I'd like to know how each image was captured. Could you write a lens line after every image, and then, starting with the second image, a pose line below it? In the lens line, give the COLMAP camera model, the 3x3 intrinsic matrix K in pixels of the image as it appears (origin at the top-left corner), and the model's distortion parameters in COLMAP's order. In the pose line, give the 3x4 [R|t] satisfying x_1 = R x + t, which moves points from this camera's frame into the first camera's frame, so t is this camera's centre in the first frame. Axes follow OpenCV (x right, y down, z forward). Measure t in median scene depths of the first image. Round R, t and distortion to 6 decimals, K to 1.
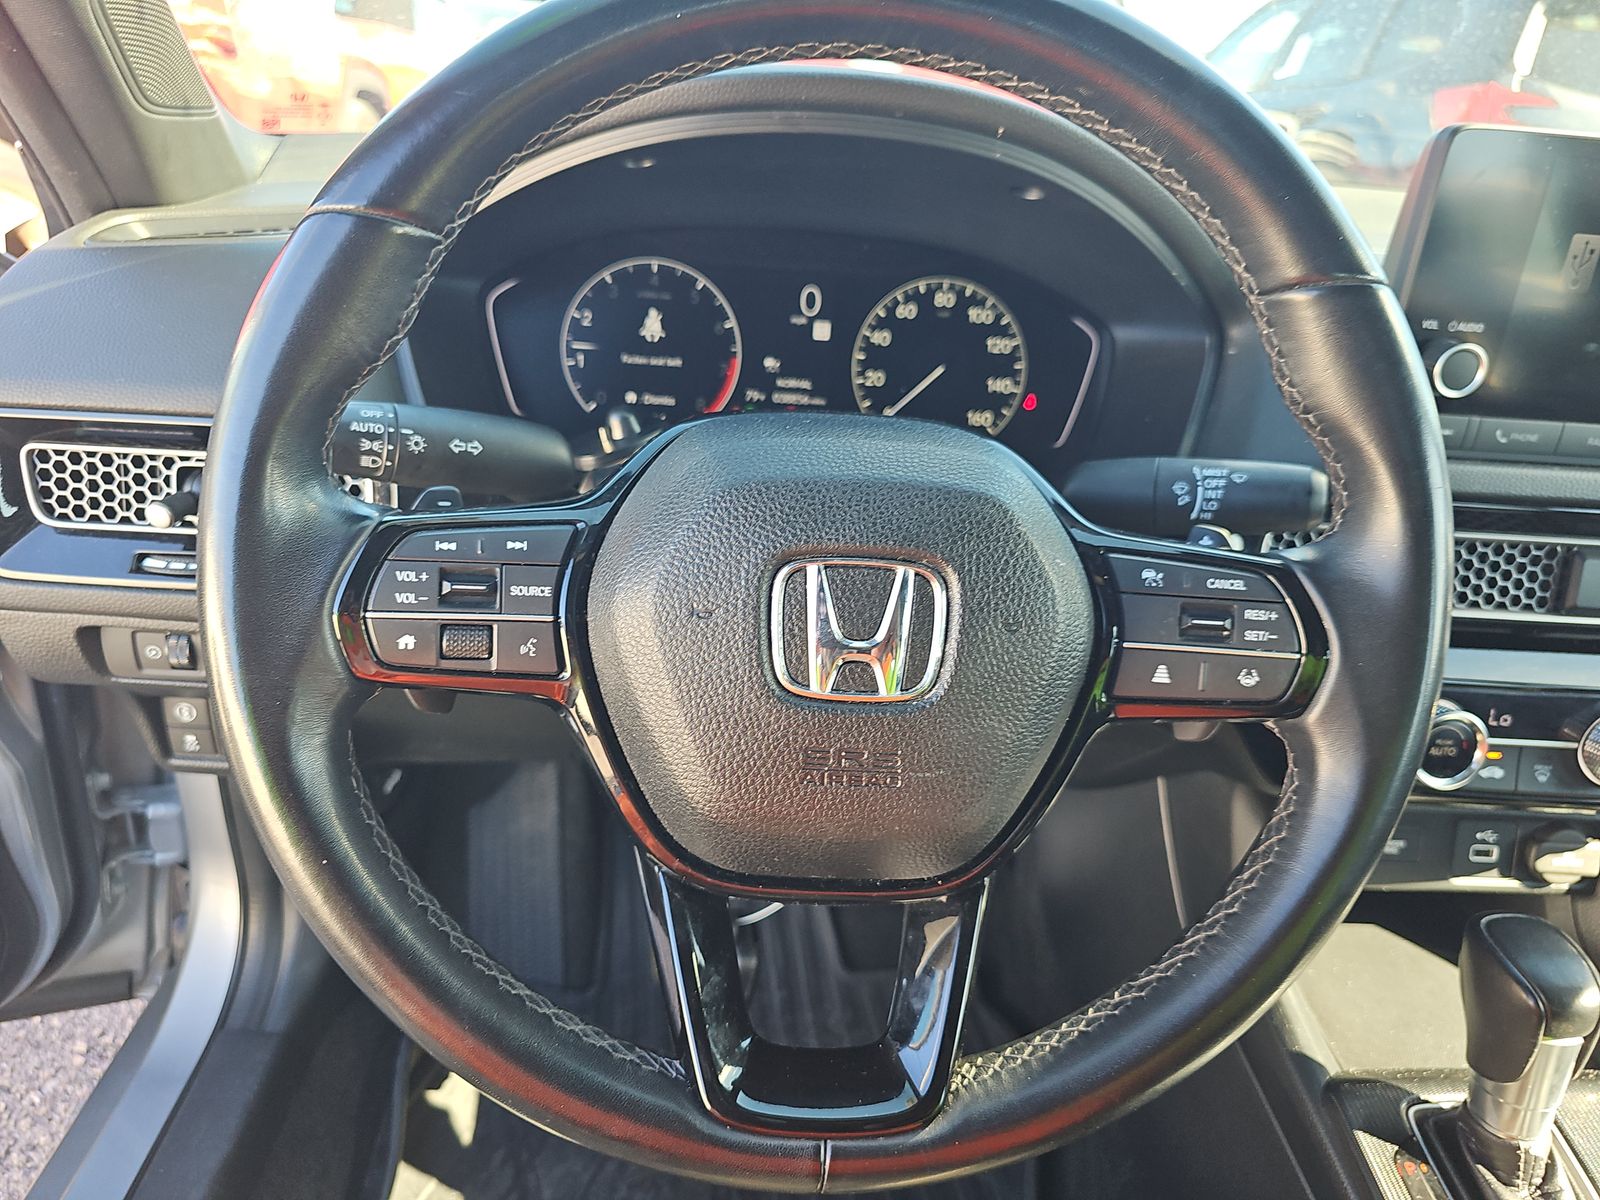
lens RADIAL K [[1239.3, 0, 800.0], [0, 1239.3, 600.0], [0, 0, 1]] dist [0.020510, 0.003285]
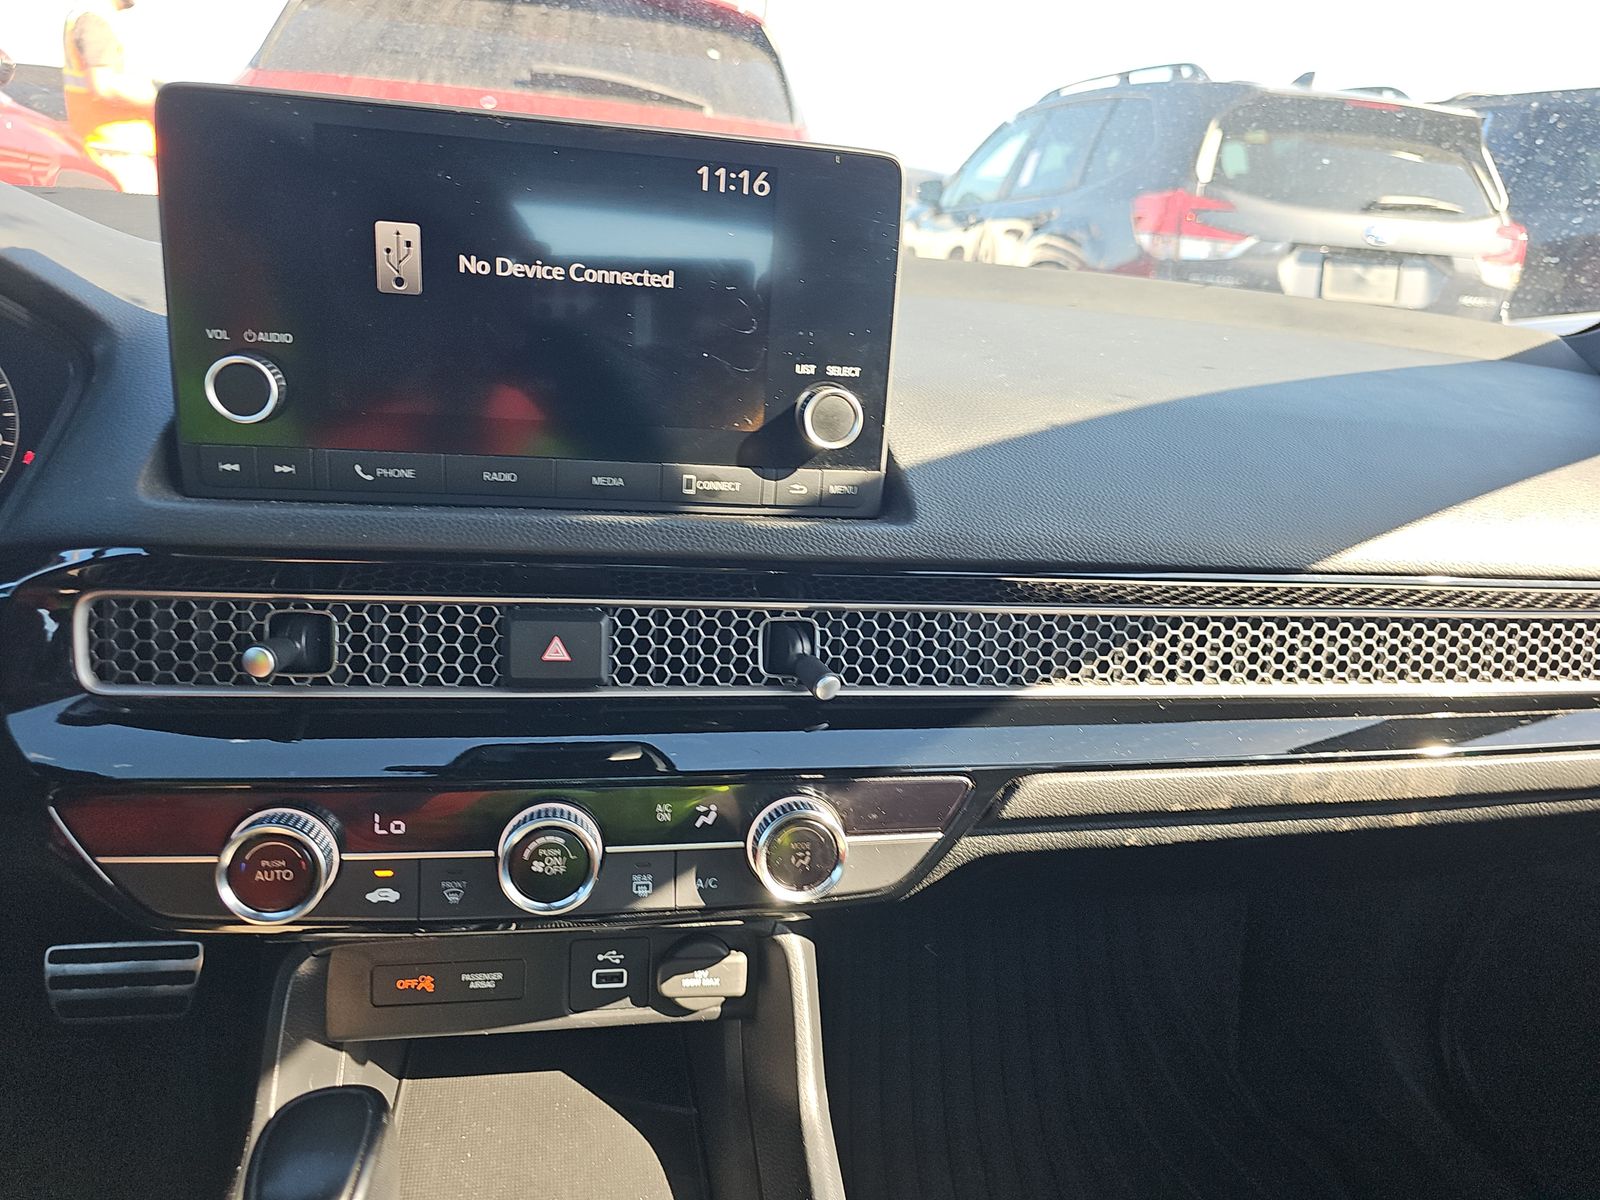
lens RADIAL K [[1239.3, 0, 800.0], [0, 1239.3, 600.0], [0, 0, 1]] dist [0.020510, 0.003285]
pose [[0.991007, -0.040420, 0.127557, 0.577138], [0.050753, 0.995596, -0.078820, 0.022188], [-0.123809, 0.084585, 0.988694, 0.139245]]
